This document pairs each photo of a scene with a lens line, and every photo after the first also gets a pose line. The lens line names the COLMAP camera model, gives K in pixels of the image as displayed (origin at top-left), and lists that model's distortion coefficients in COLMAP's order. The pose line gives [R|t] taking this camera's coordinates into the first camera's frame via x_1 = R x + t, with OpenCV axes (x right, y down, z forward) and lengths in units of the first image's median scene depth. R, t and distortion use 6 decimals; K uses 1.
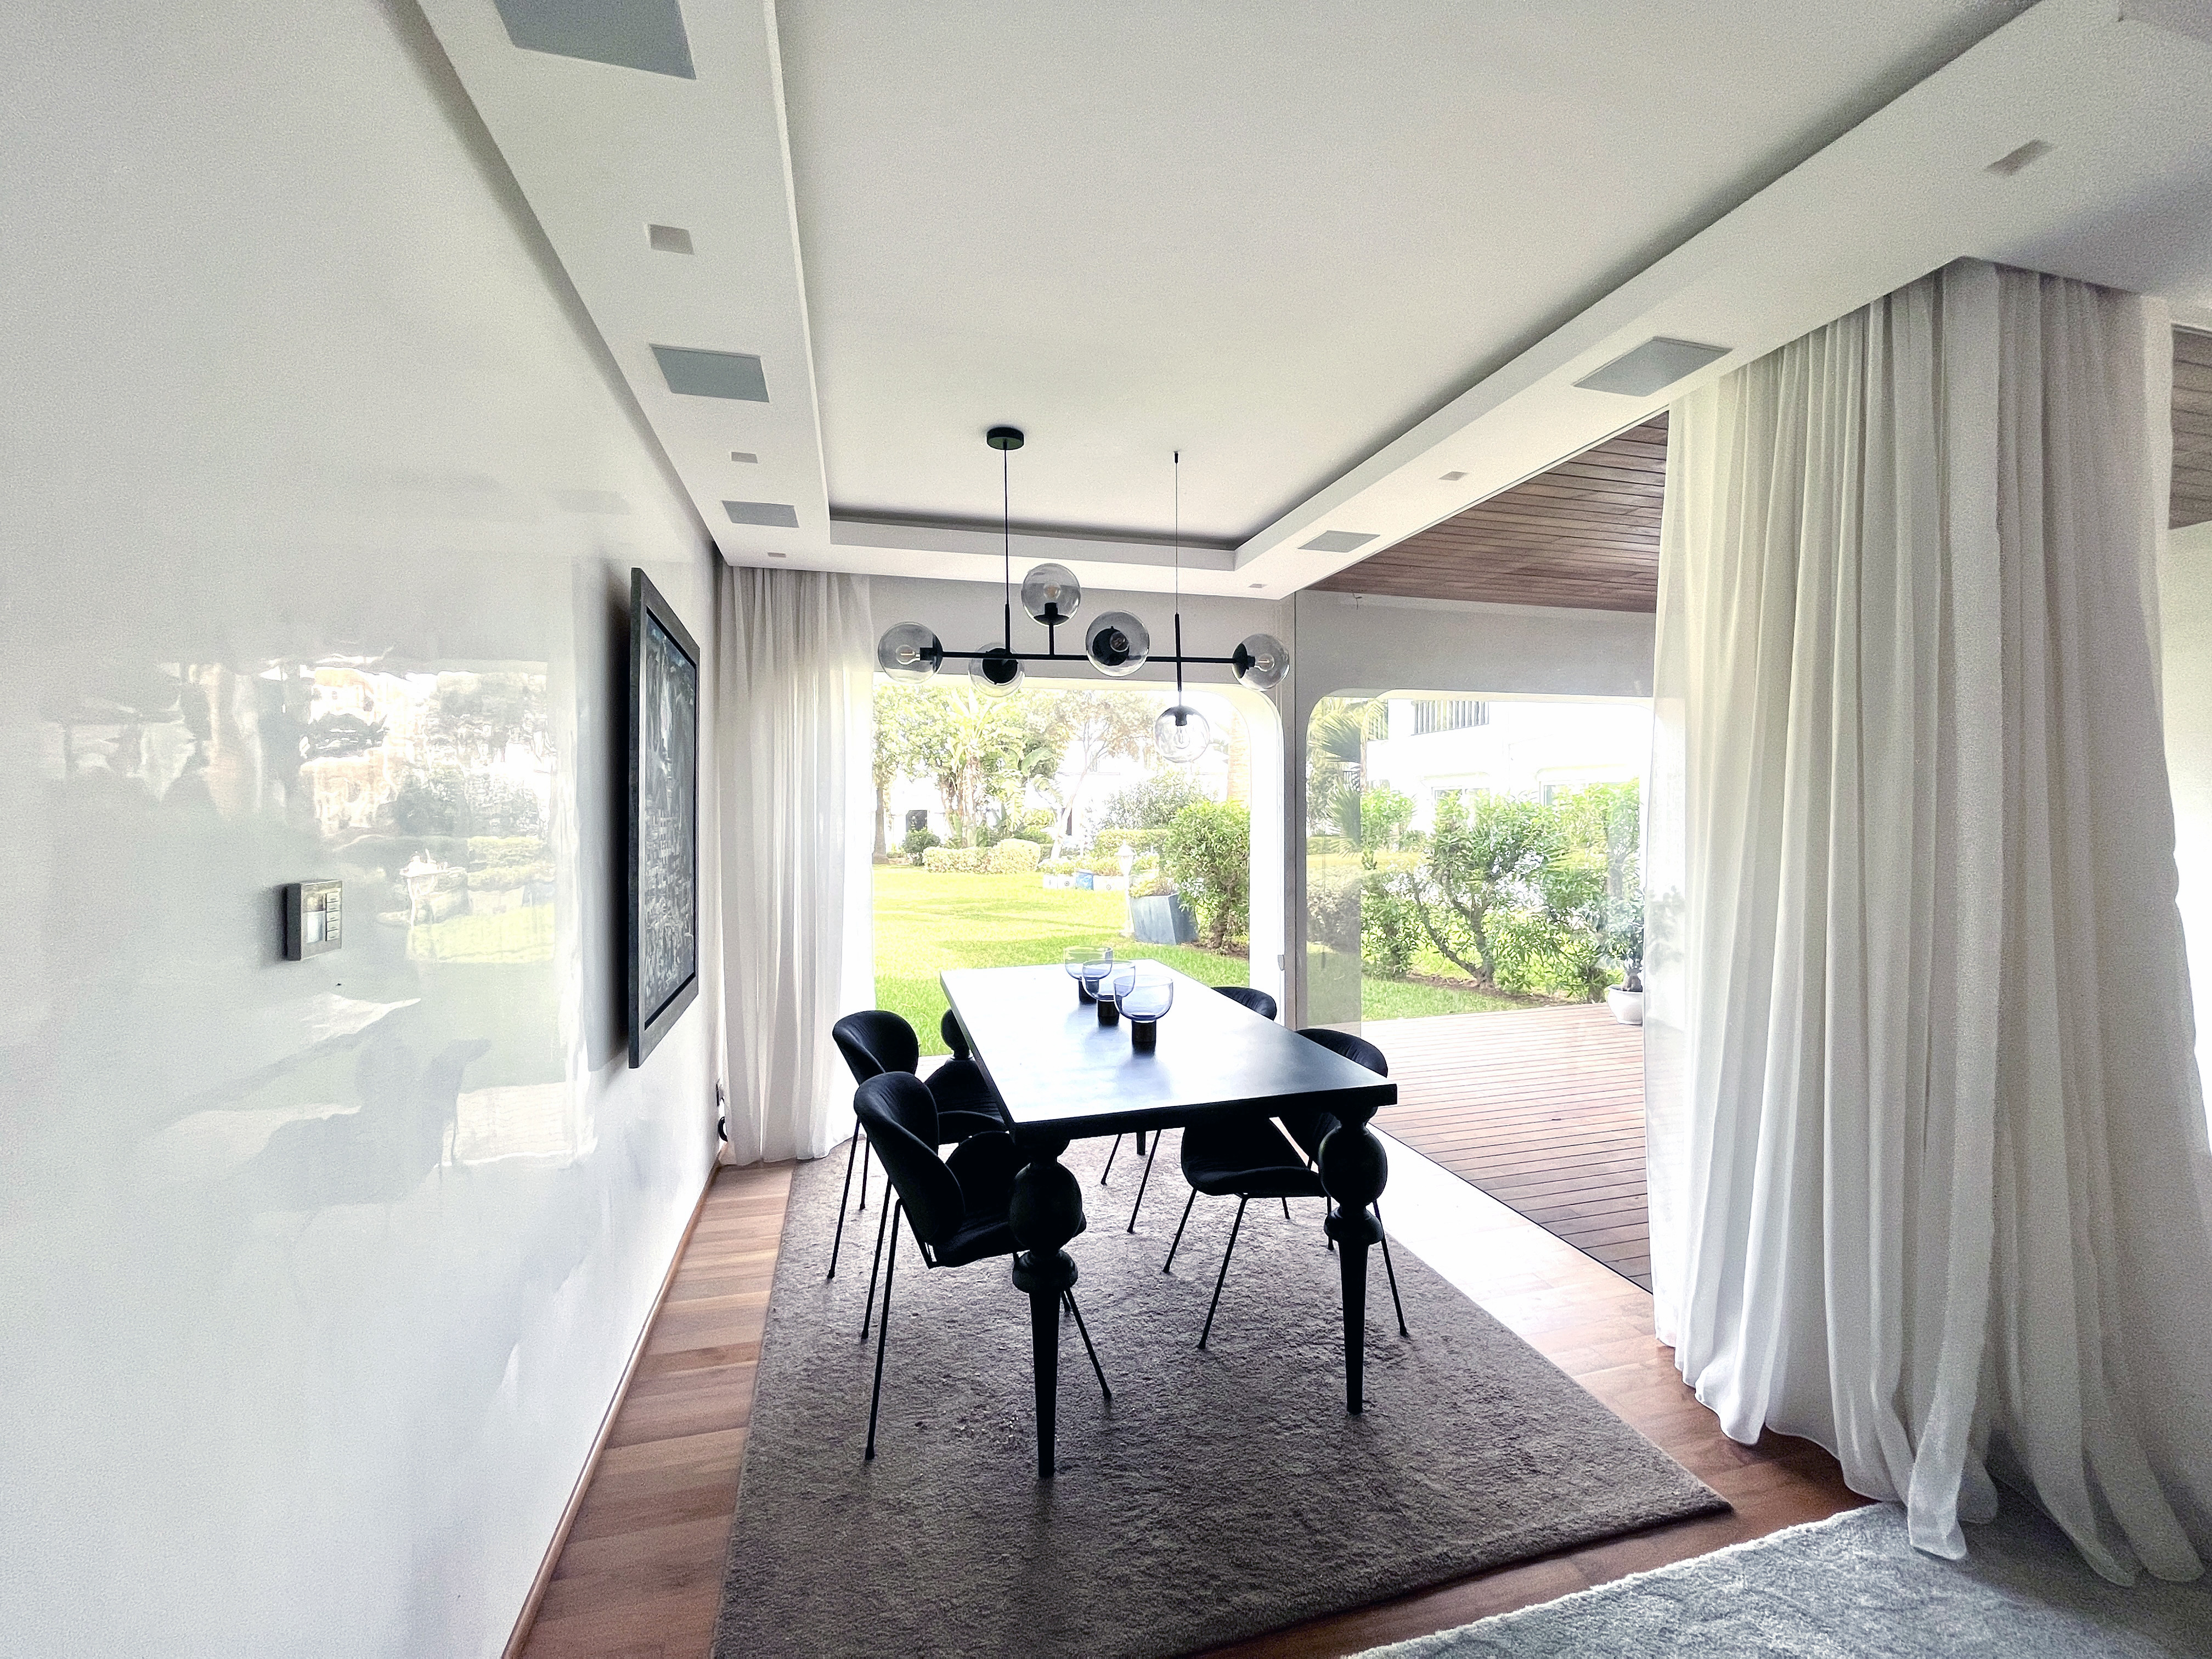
lens RADIAL K [[889.8, 0, 1105.4], [0, 889.8, 828.3], [0, 0, 1]] dist [-0.001969, -0.000059]
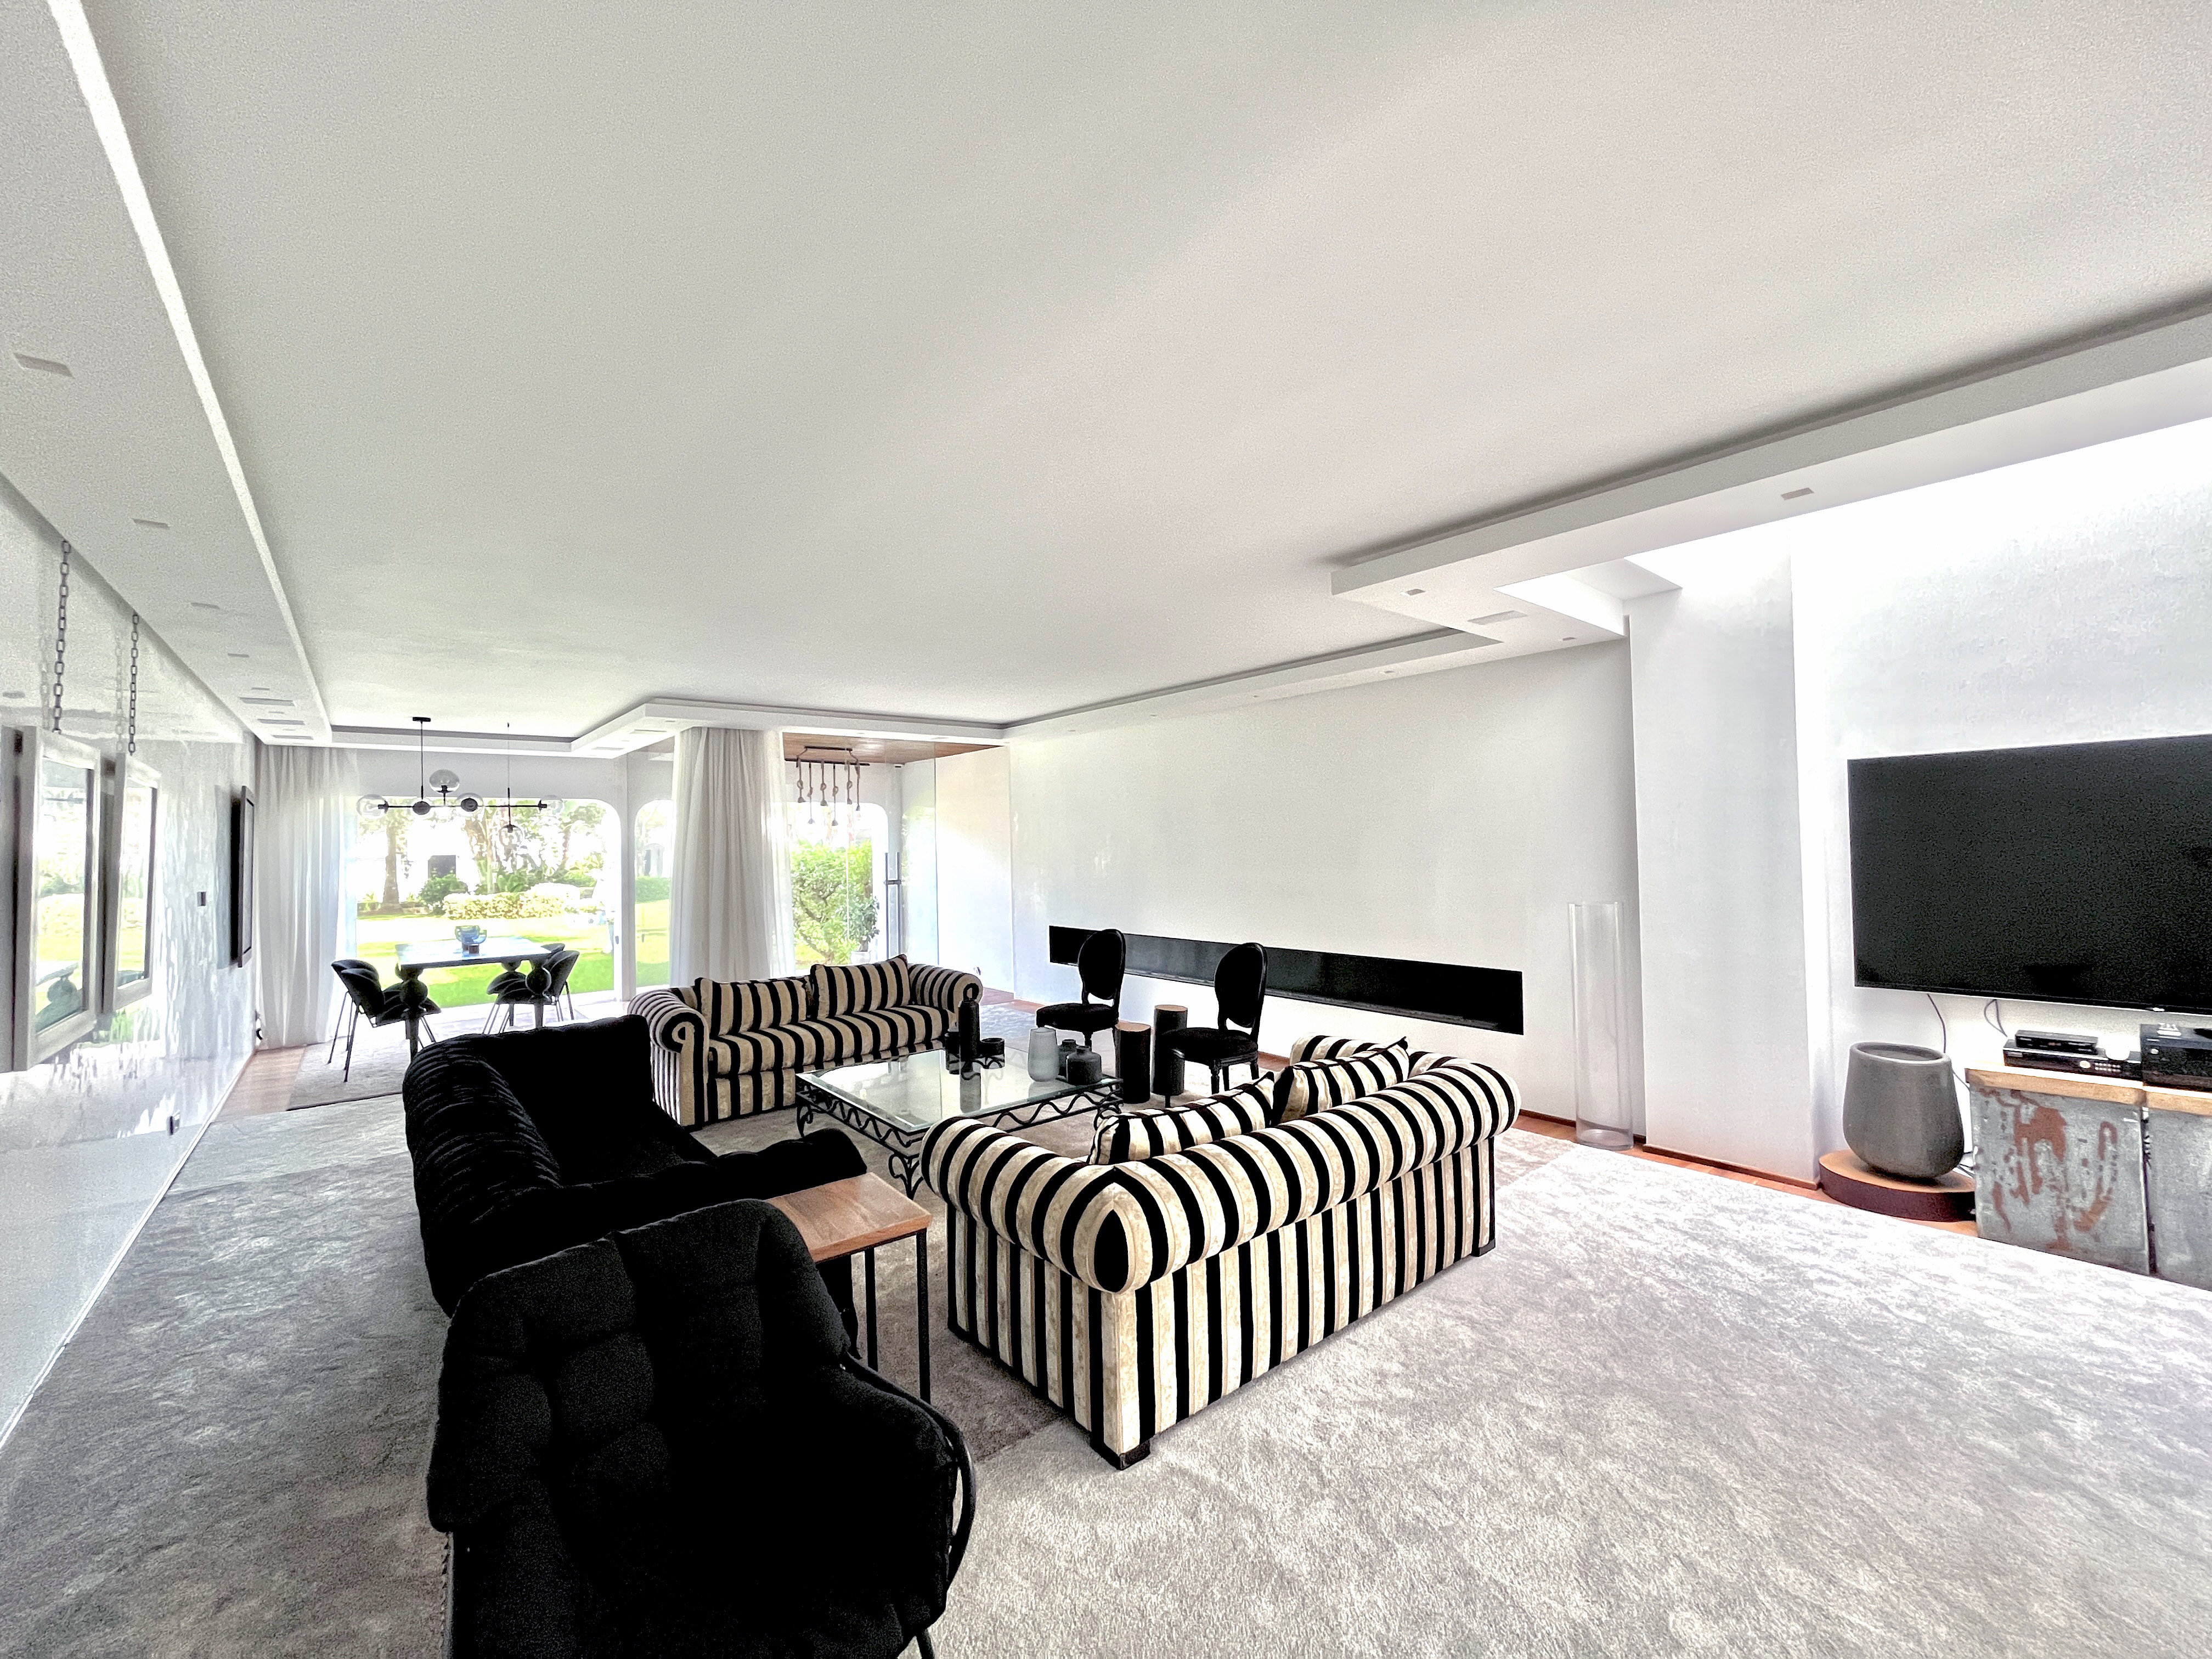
lens RADIAL K [[889.8, 0, 1099.3], [0, 889.8, 823.1], [0, 0, 1]] dist [-0.001969, -0.000059]
pose [[0.913975, -0.003658, 0.405754, 0.441377], [0.022389, 0.998891, -0.041427, -0.004975], [-0.405152, 0.046948, 0.913043, -1.460610]]
